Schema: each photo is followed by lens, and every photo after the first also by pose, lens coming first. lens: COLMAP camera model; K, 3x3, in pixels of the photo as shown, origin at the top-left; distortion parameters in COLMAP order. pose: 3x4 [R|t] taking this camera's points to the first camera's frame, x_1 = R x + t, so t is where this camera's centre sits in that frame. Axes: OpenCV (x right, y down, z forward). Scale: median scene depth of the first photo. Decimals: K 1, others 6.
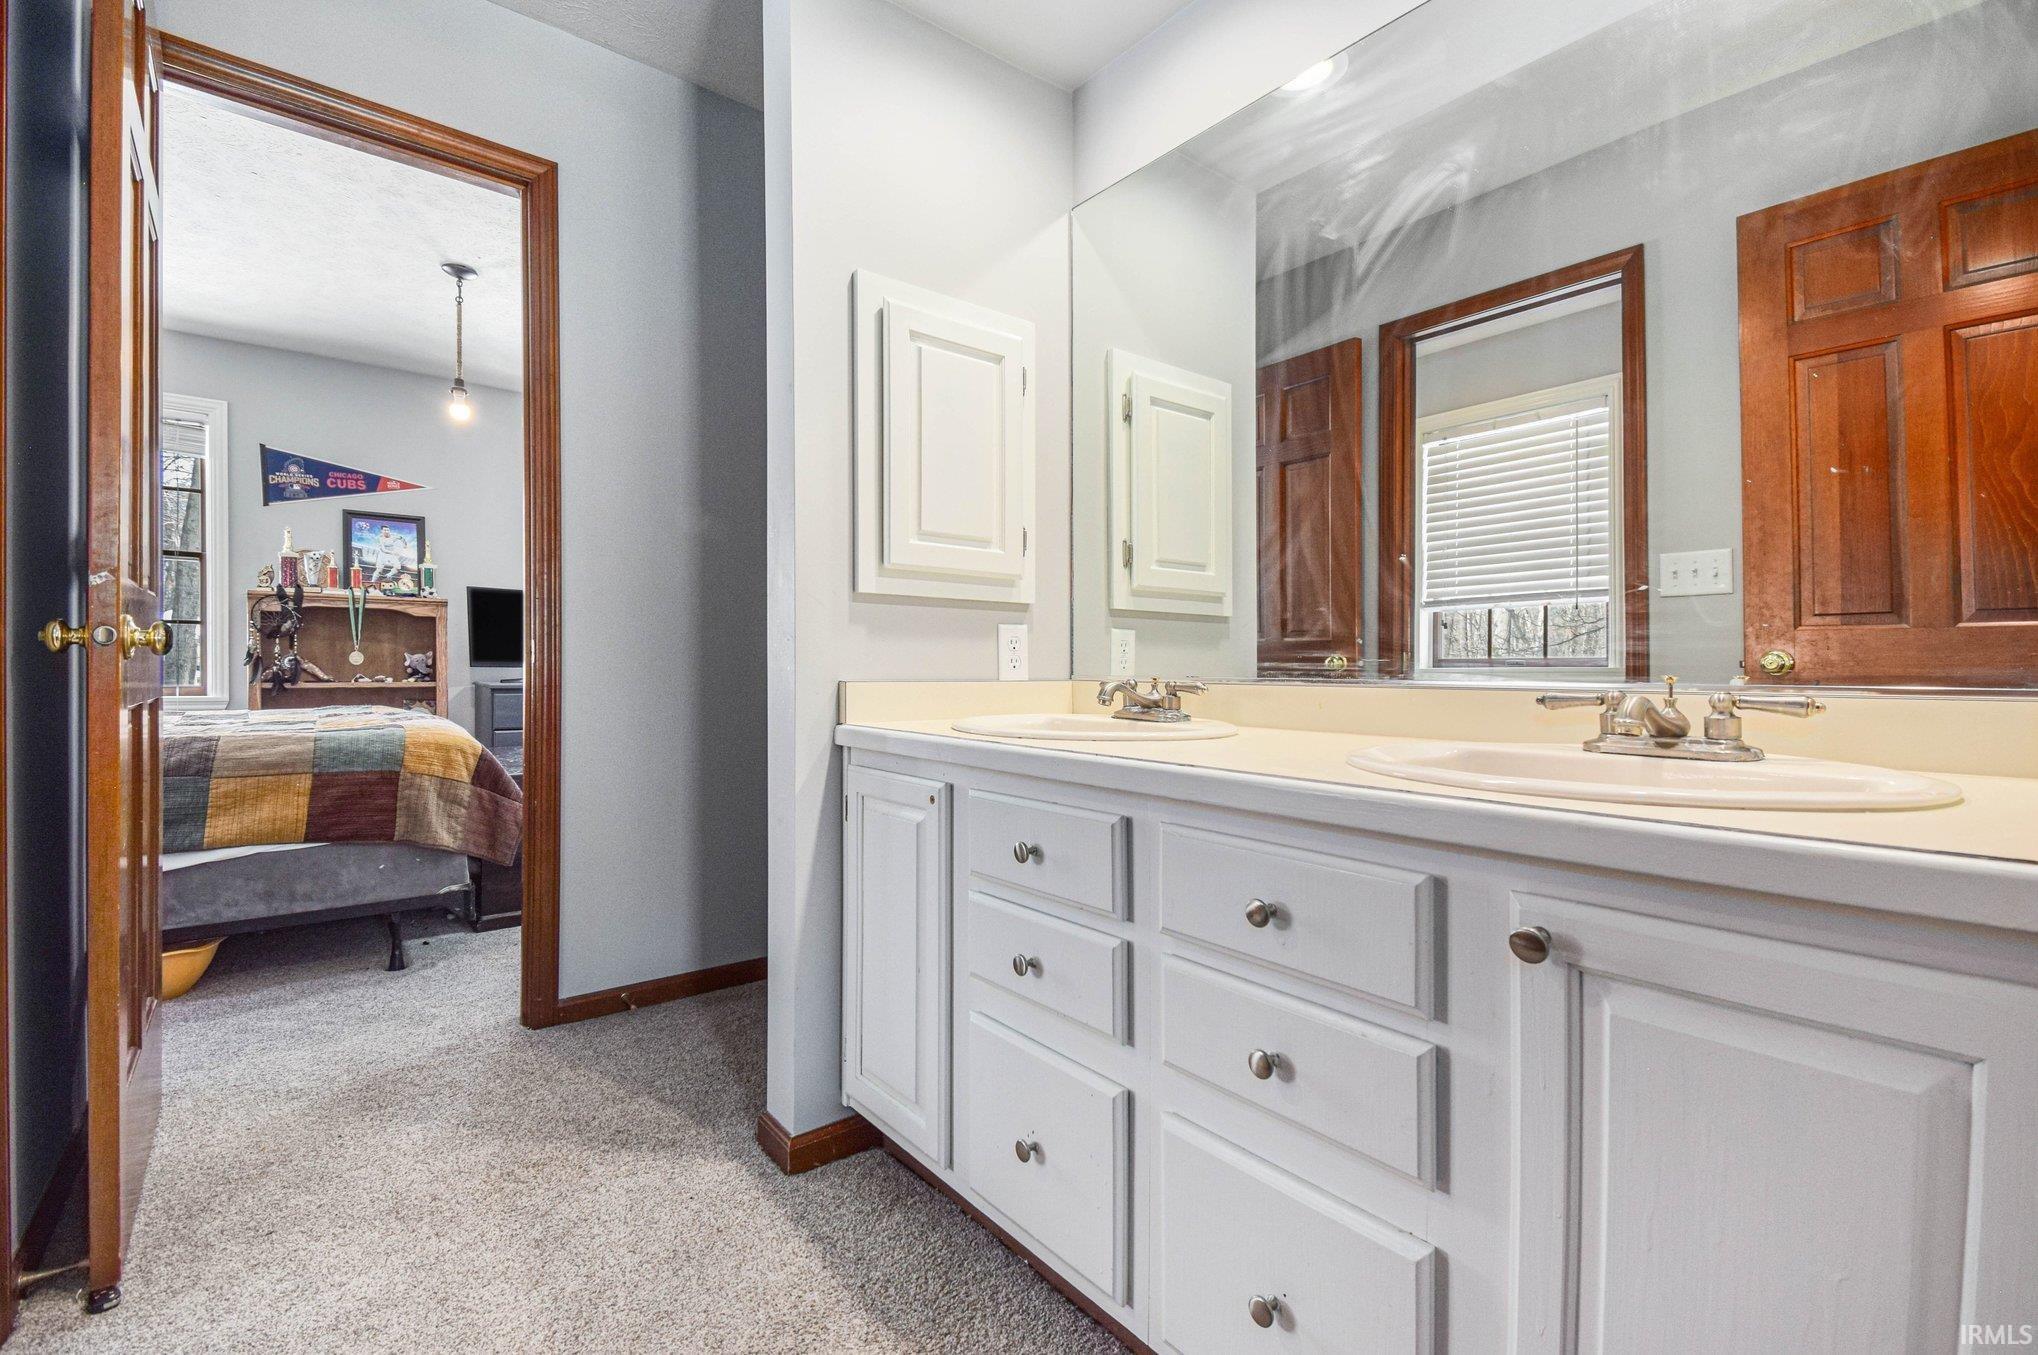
lens RADIAL K [[920.5, 0, 1026.0], [0, 920.5, 663.0], [0, 0, 1]] dist [0.002039, -0.000211]
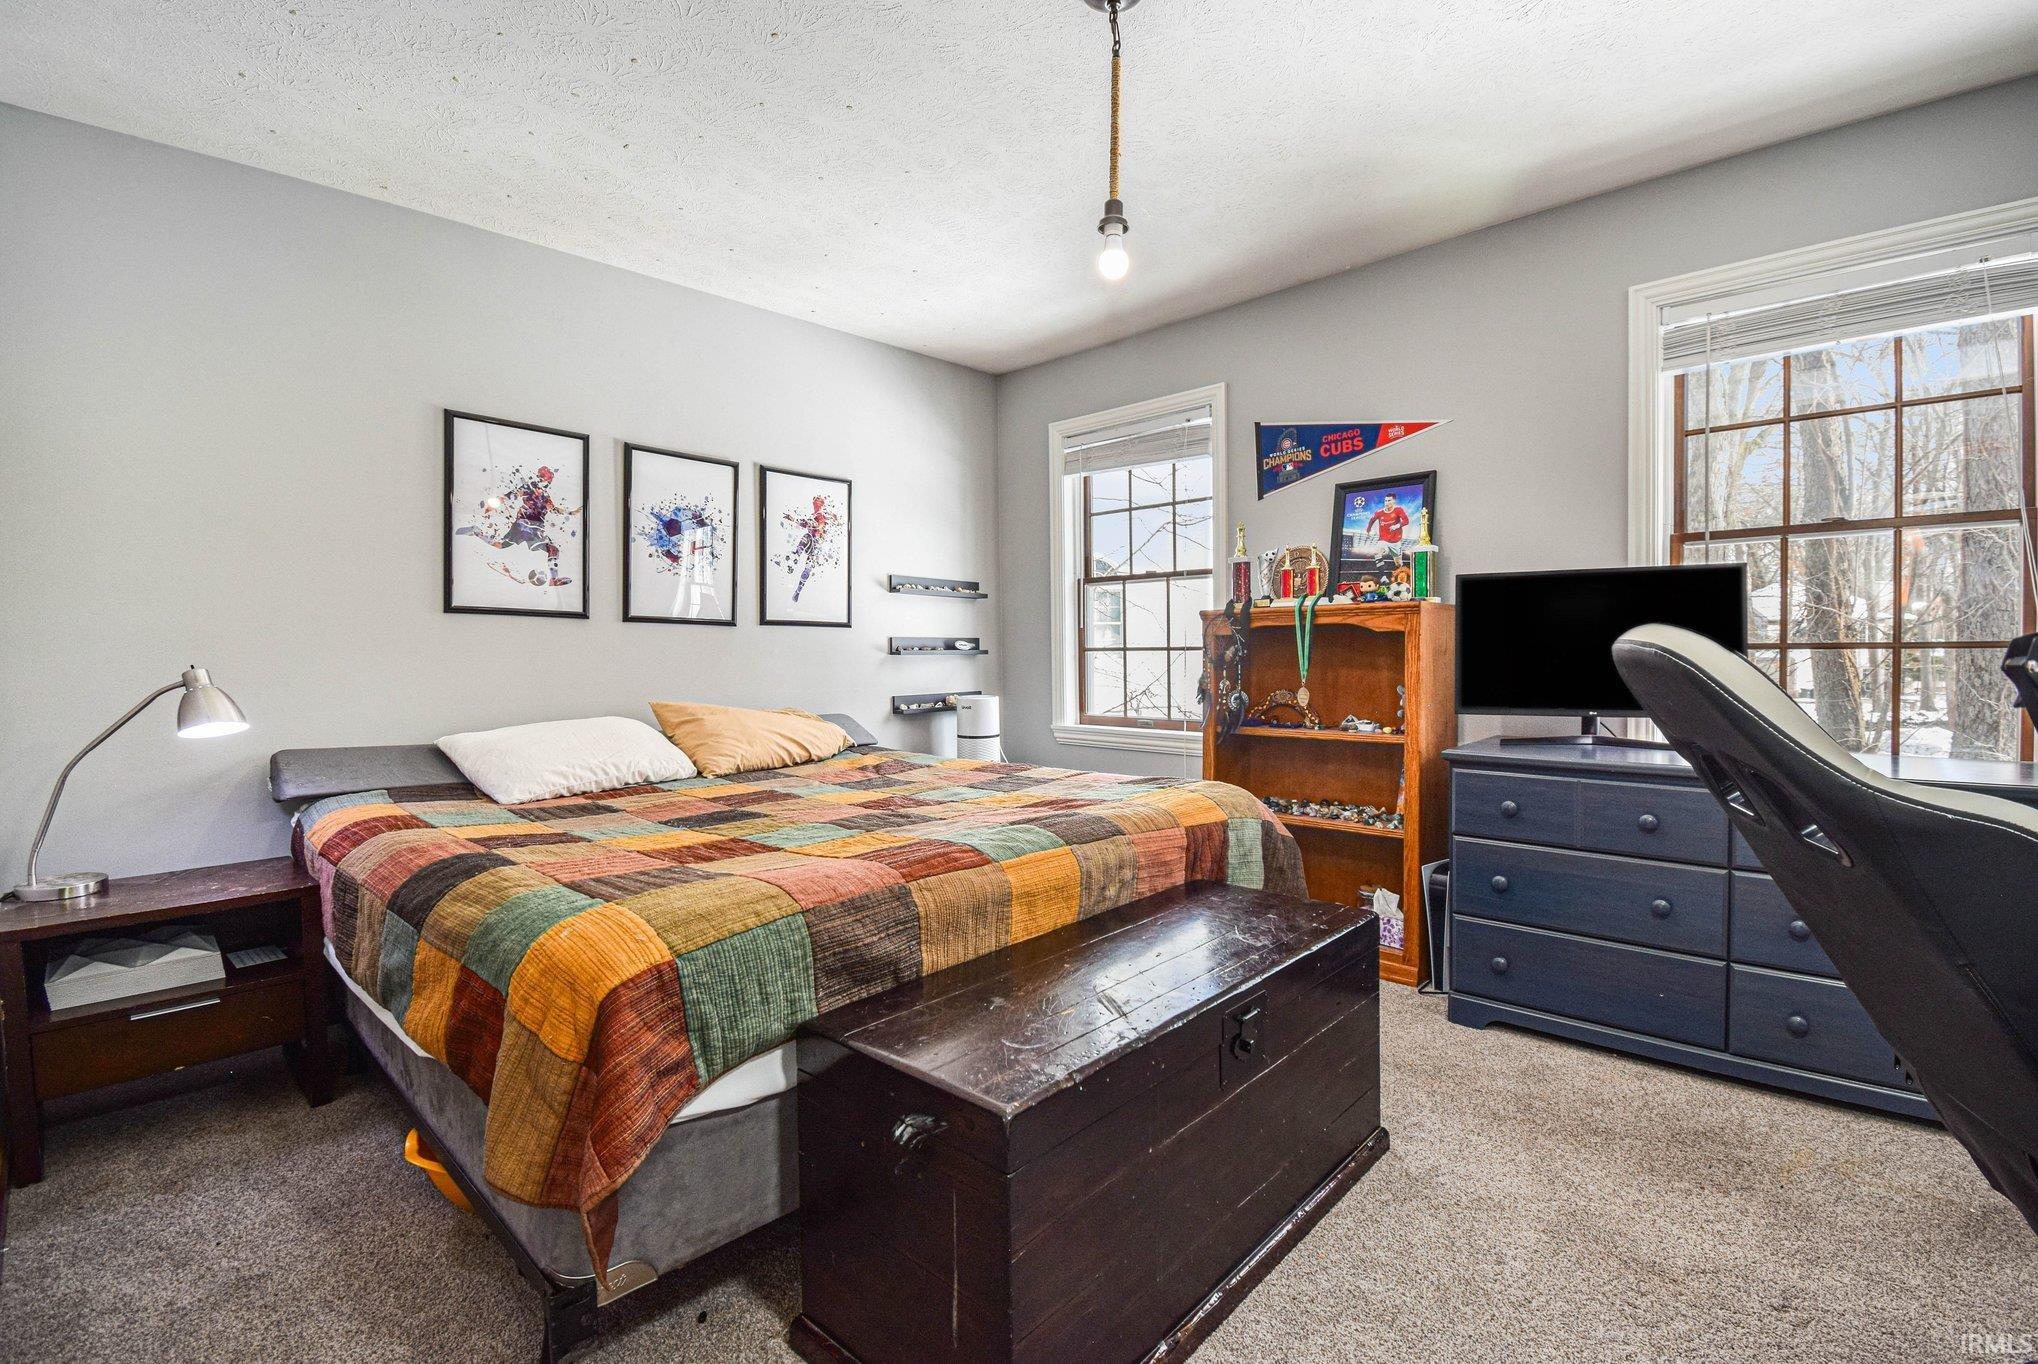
lens RADIAL K [[920.5, 0, 1026.0], [0, 920.5, 667.5], [0, 0, 1]] dist [0.002039, -0.000211]
pose [[0.167038, 0.006684, -0.985928, -0.079729], [0.013388, 0.999869, 0.009047, -0.035958], [0.985860, -0.014711, 0.166926, 0.664018]]
